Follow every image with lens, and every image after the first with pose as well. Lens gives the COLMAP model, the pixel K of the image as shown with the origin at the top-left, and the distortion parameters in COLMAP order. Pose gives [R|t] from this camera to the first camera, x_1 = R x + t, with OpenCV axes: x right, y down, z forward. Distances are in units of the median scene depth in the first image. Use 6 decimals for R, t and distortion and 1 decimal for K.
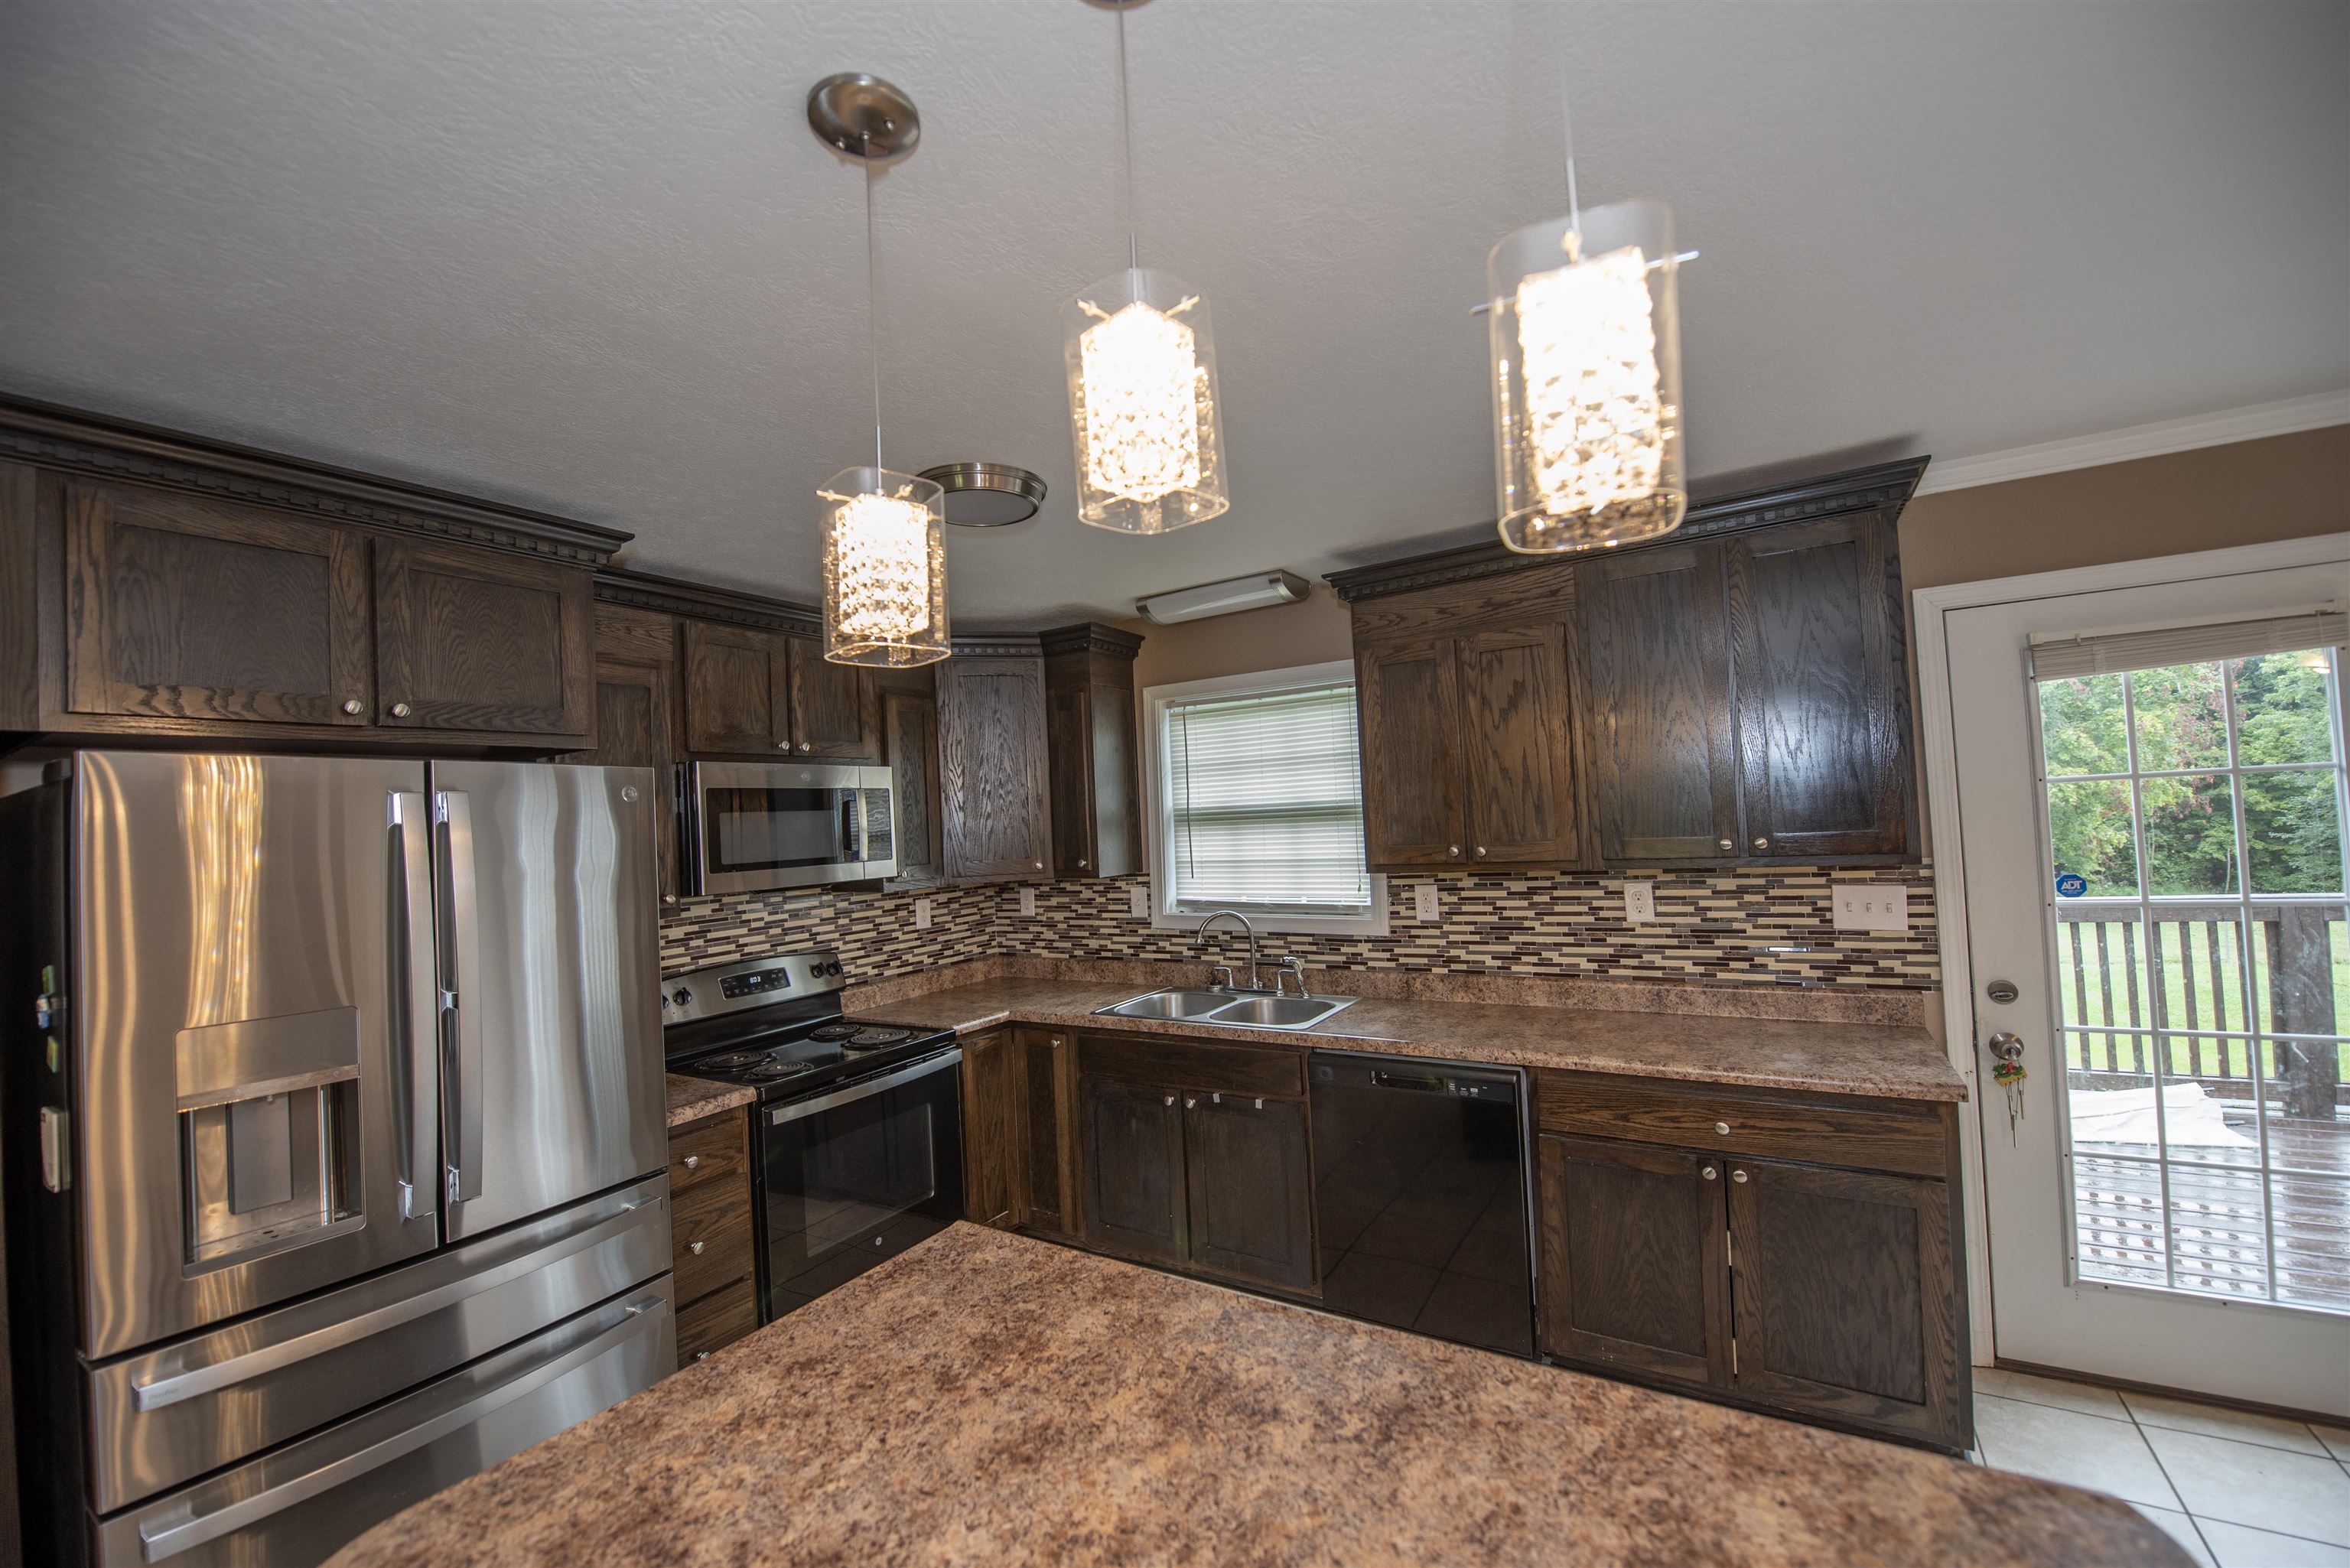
lens RADIAL K [[932.8, 0, 1168.0], [0, 932.8, 791.4], [0, 0, 1]] dist [-0.017341, -0.002535]
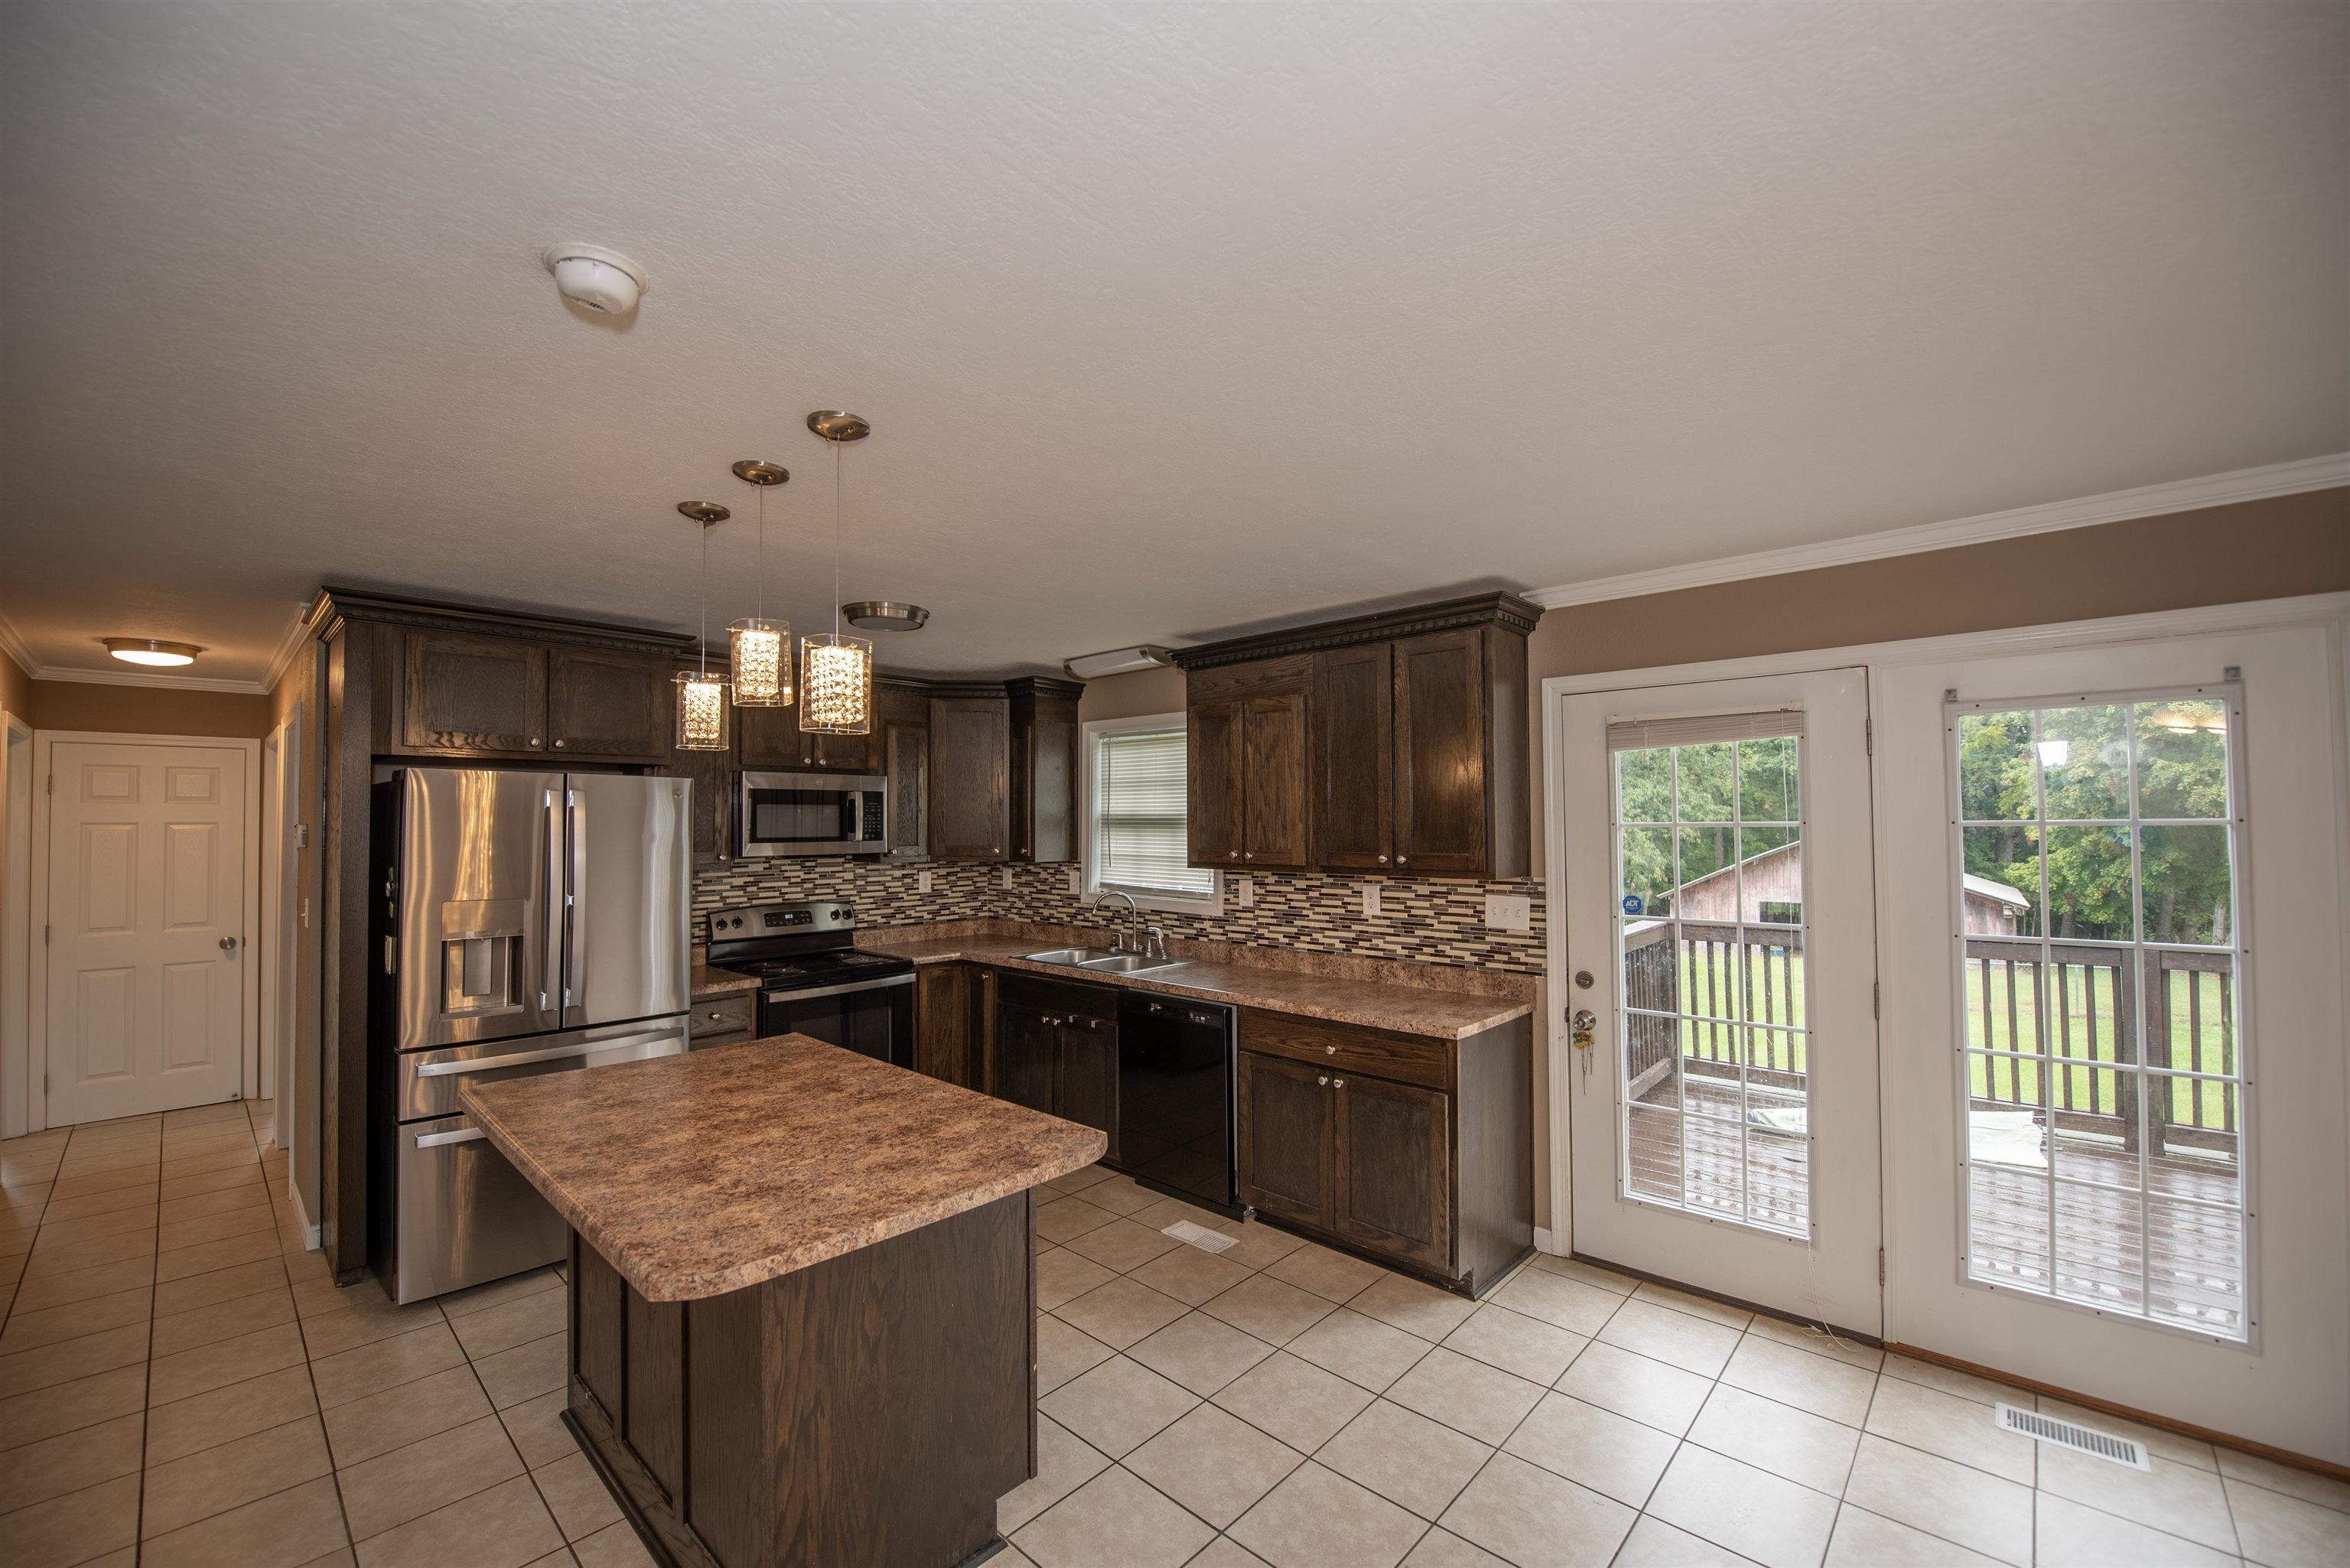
lens RADIAL K [[932.8, 0, 1170.3], [0, 932.8, 793.1], [0, 0, 1]] dist [-0.017341, -0.002535]
pose [[0.981644, 0.041253, -0.186209, 0.536392], [-0.040152, 0.999147, 0.009682, -0.043056], [0.186450, -0.002028, 0.982462, -0.442206]]
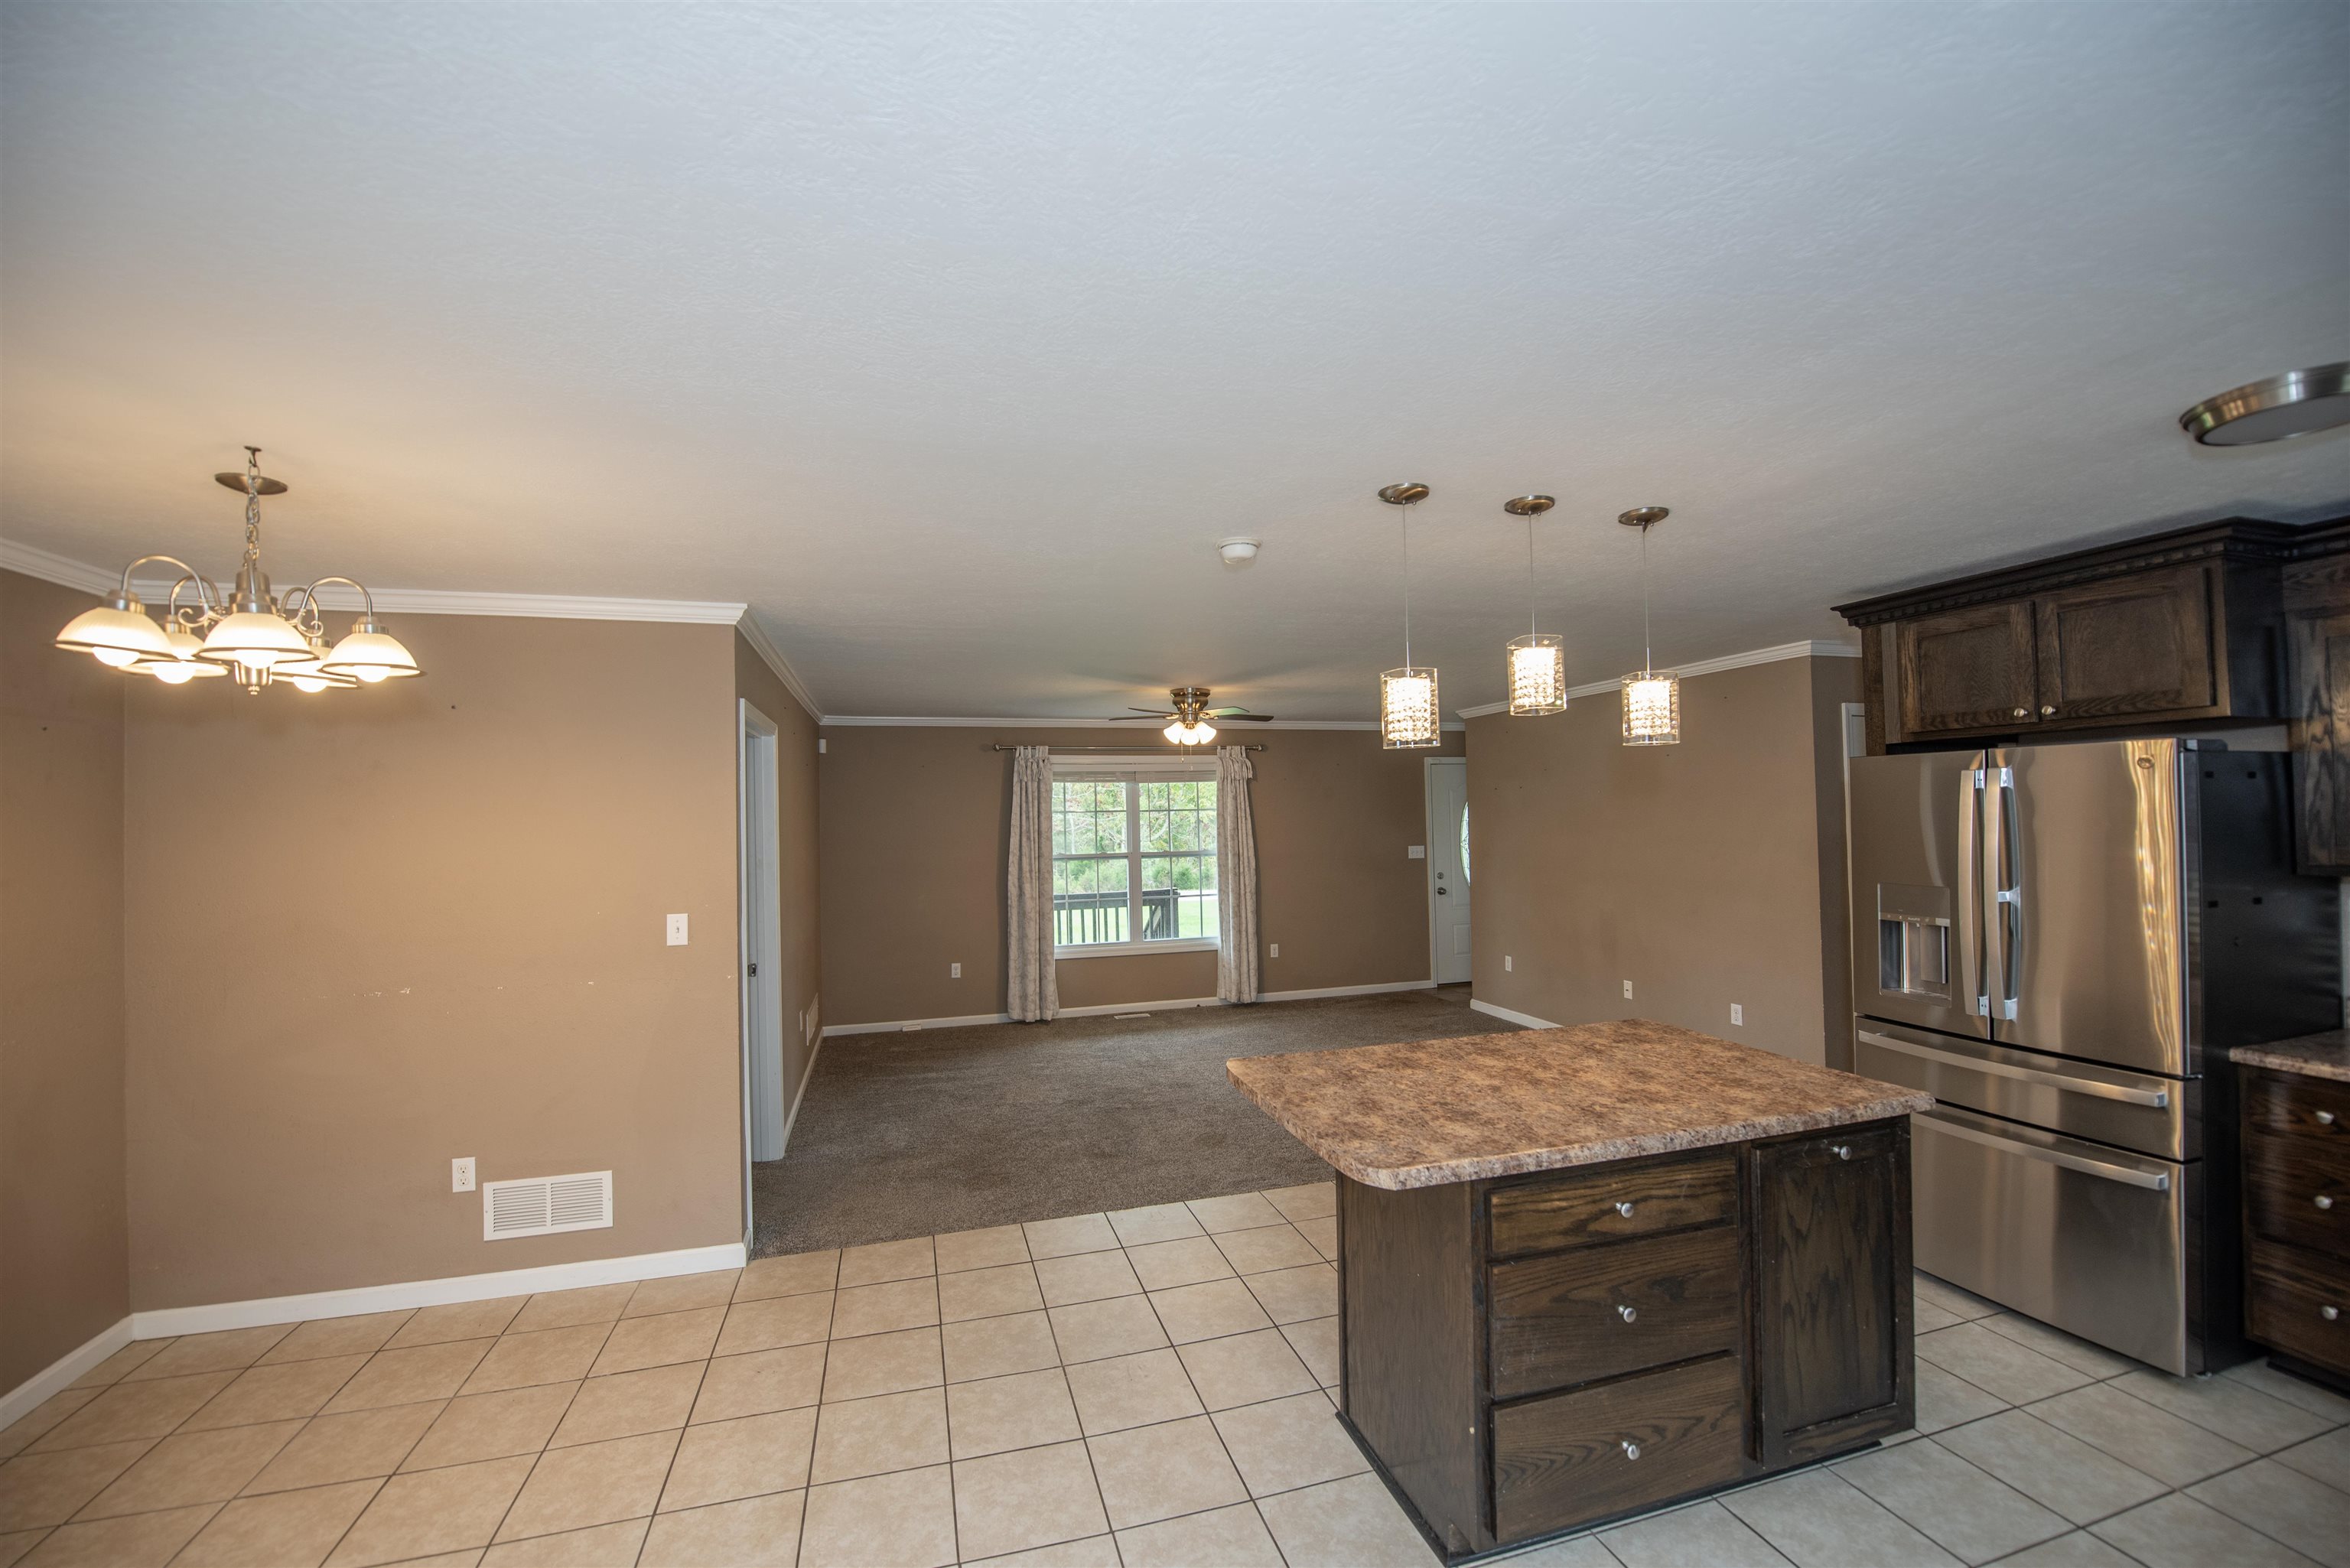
lens RADIAL K [[932.8, 0, 1165.4], [0, 932.8, 789.2], [0, 0, 1]] dist [-0.017341, -0.002535]
pose [[-0.669551, 0.043911, -0.741467, 0.977581], [0.079086, 0.996791, -0.012384, -0.040737], [0.738544, -0.066931, -0.670875, 0.703277]]
